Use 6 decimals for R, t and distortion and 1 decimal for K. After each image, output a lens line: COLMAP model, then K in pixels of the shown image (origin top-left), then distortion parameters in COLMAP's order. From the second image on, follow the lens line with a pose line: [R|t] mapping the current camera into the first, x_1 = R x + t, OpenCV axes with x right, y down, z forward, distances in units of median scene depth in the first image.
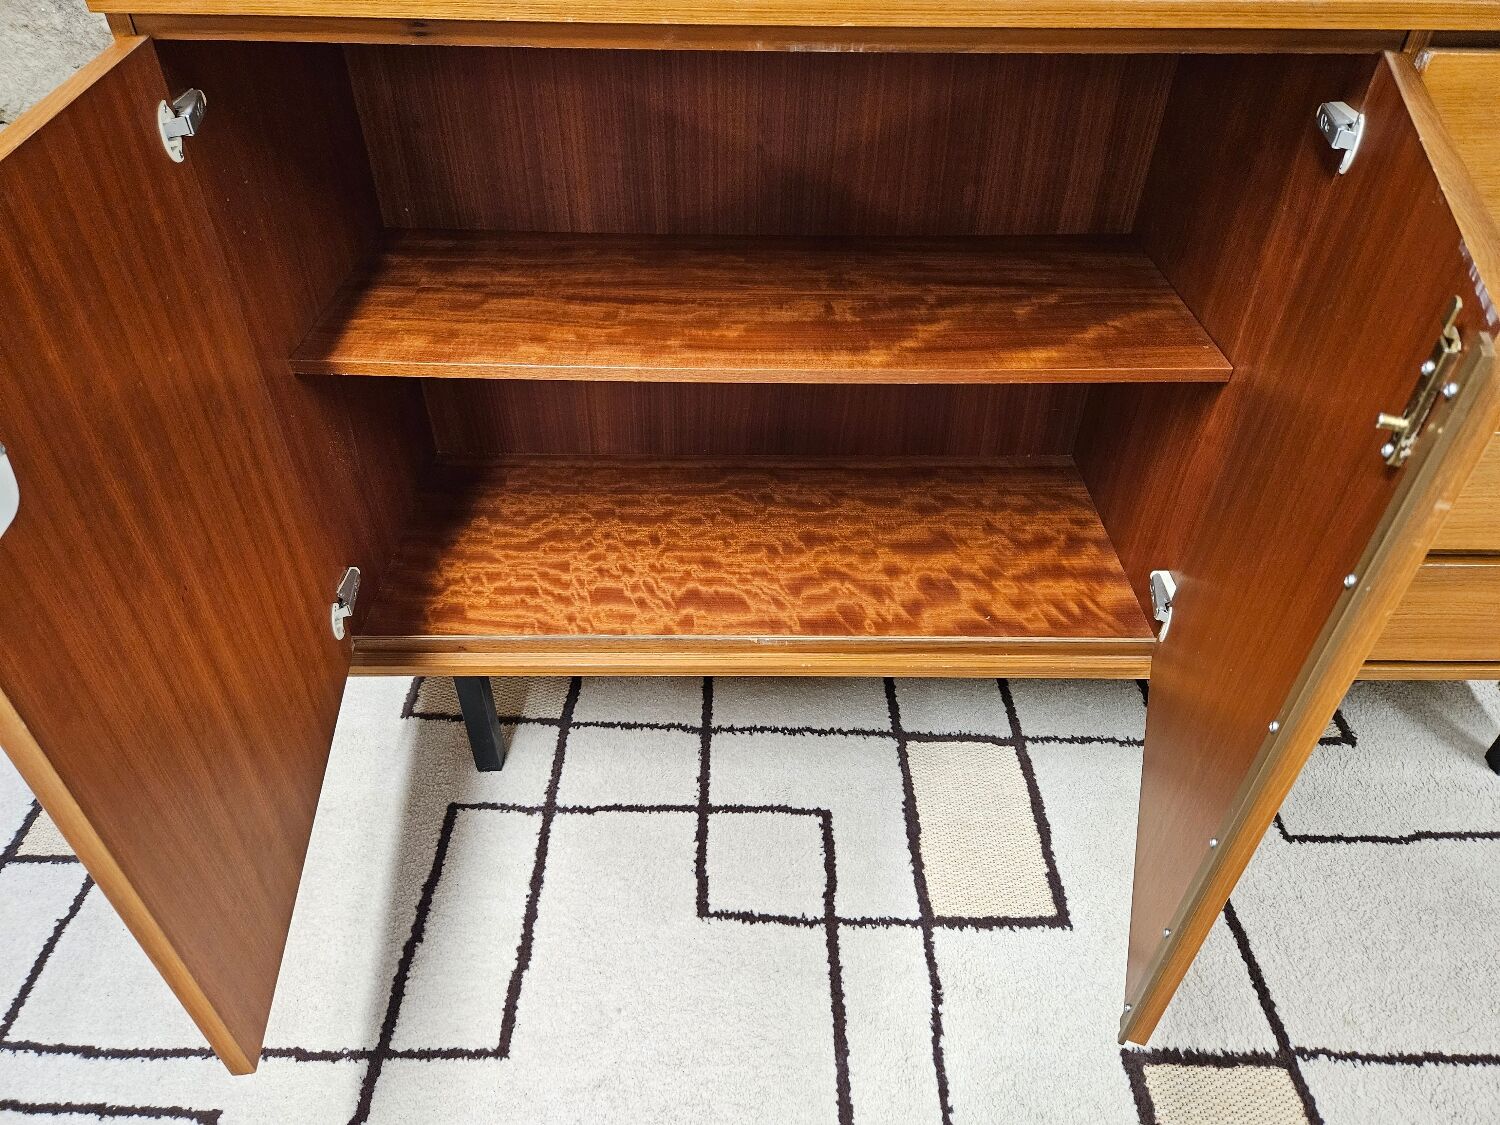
lens RADIAL K [[1011.9, 0, 748.9], [0, 1011.9, 571.5], [0, 0, 1]] dist [0.066924, -0.058212]
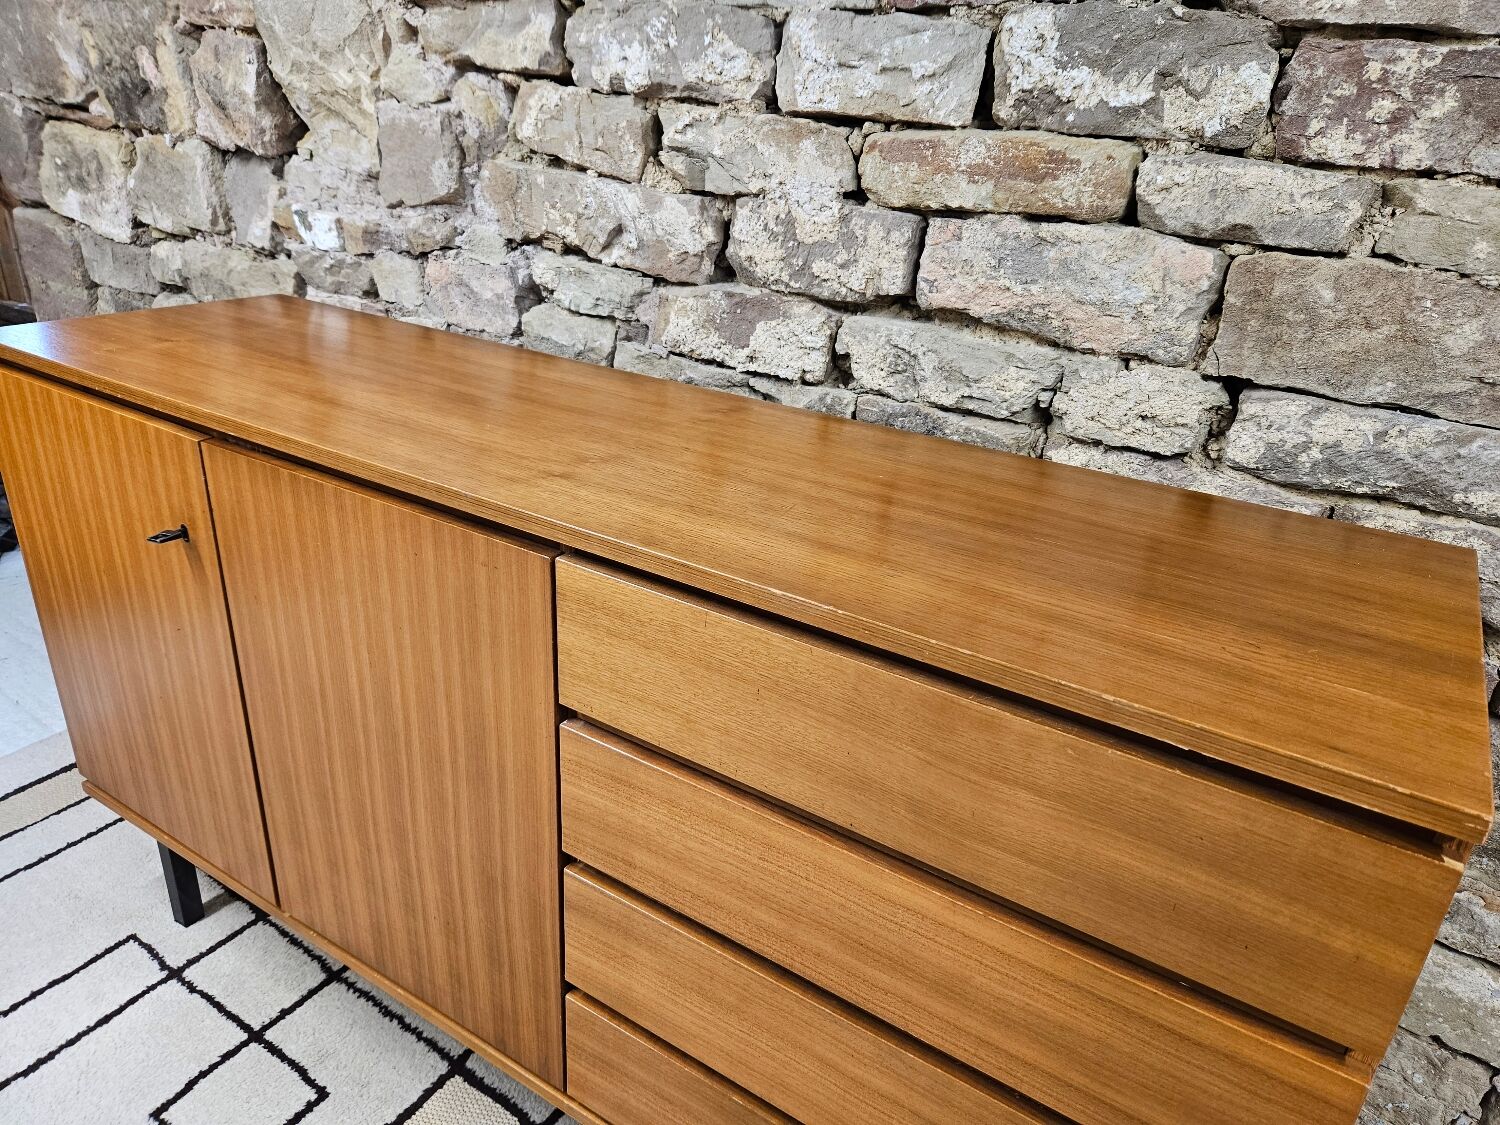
lens RADIAL K [[1011.9, 0, 743.7], [0, 1011.9, 565.3], [0, 0, 1]] dist [0.066924, -0.058212]
pose [[0.839791, 0.253246, -0.480227, 0.819252], [-0.383112, 0.903169, -0.193679, -0.215439], [0.384678, 0.346631, 0.855494, 0.077083]]
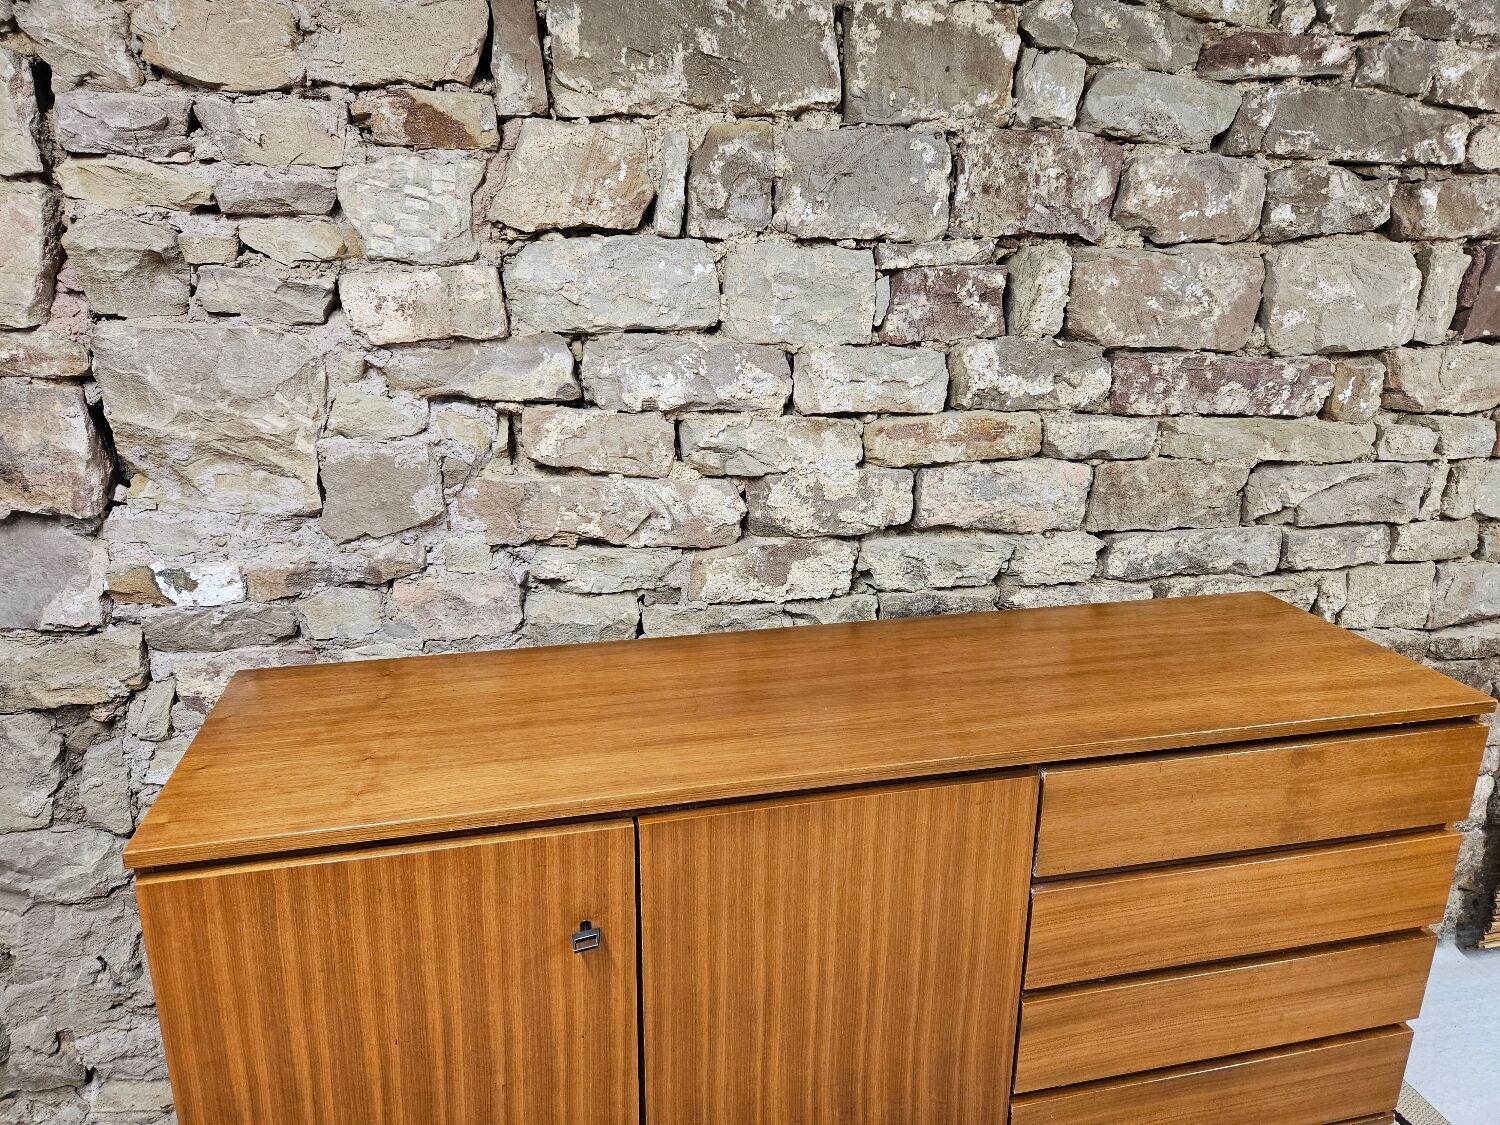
lens RADIAL K [[1009.9, 0, 758.1], [0, 1009.9, 553.4], [0, 0, 1]] dist [0.066884, -0.055406]
pose [[0.973540, -0.066569, 0.218606, -0.060791], [0.147062, 0.914720, -0.376378, -0.171222], [-0.174908, 0.398568, 0.900306, -0.294147]]
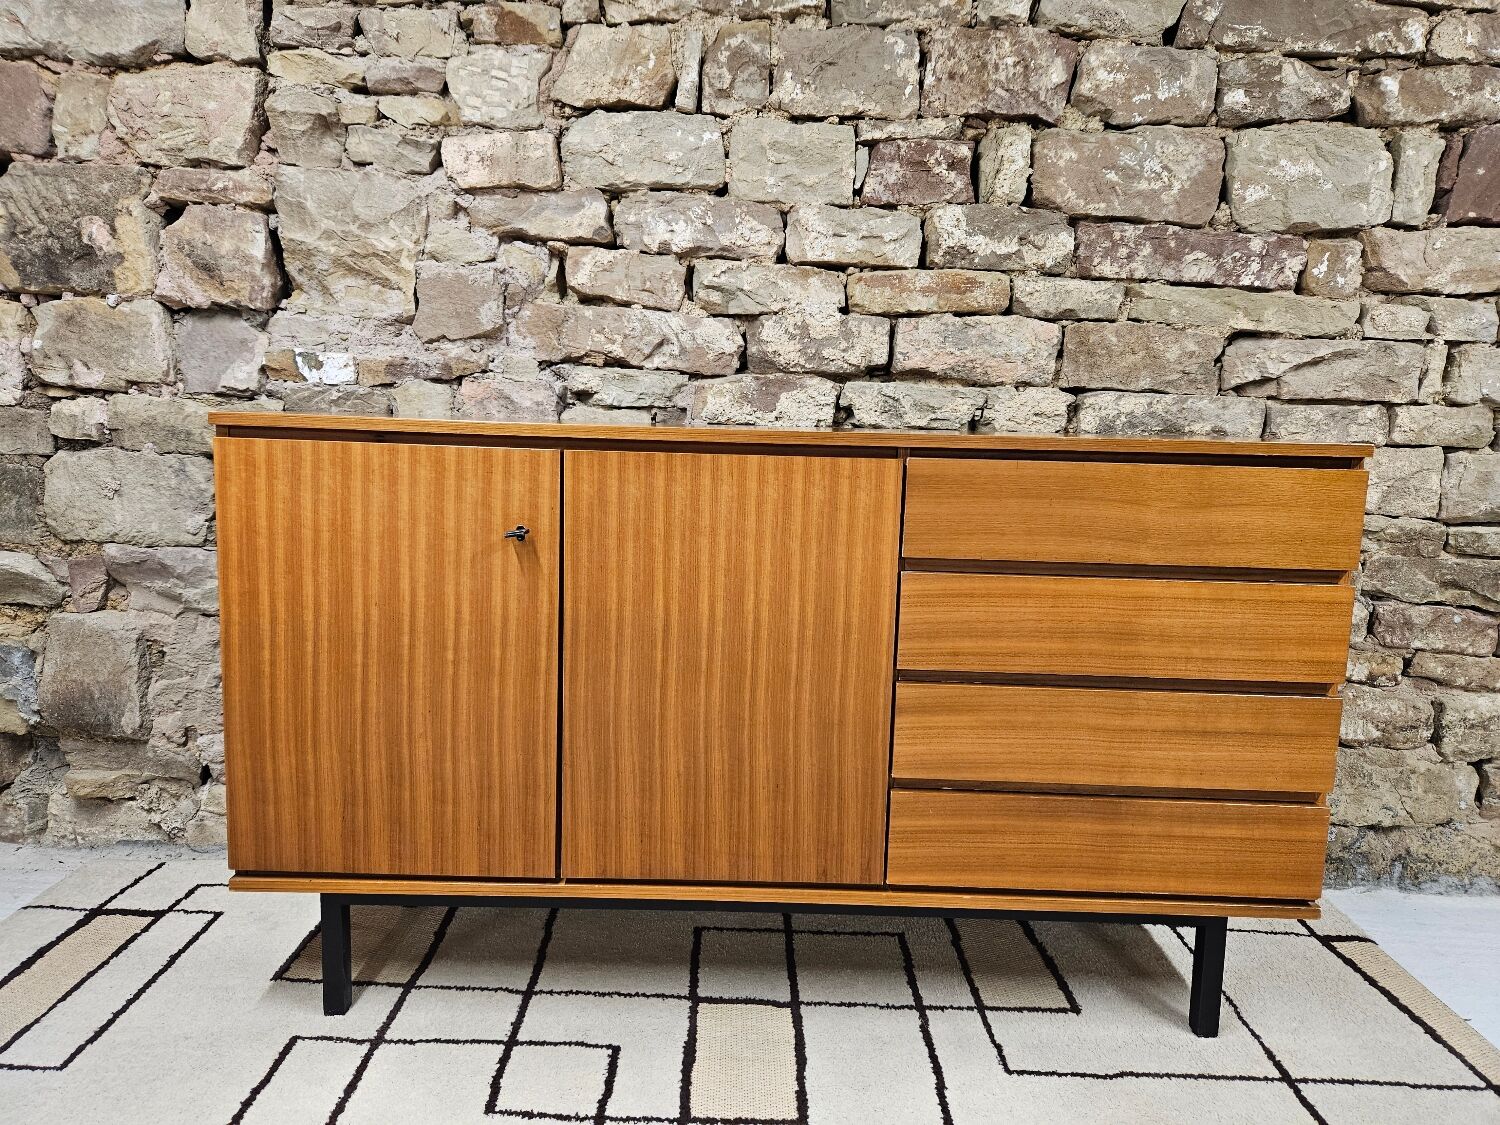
lens RADIAL K [[1011.9, 0, 739.5], [0, 1011.9, 553.2], [0, 0, 1]] dist [0.066924, -0.058212]
pose [[0.999836, 0.018019, -0.001832, 0.211980], [-0.016193, 0.844039, -0.536037, 0.392984], [-0.008112, 0.535979, 0.844192, -0.293128]]
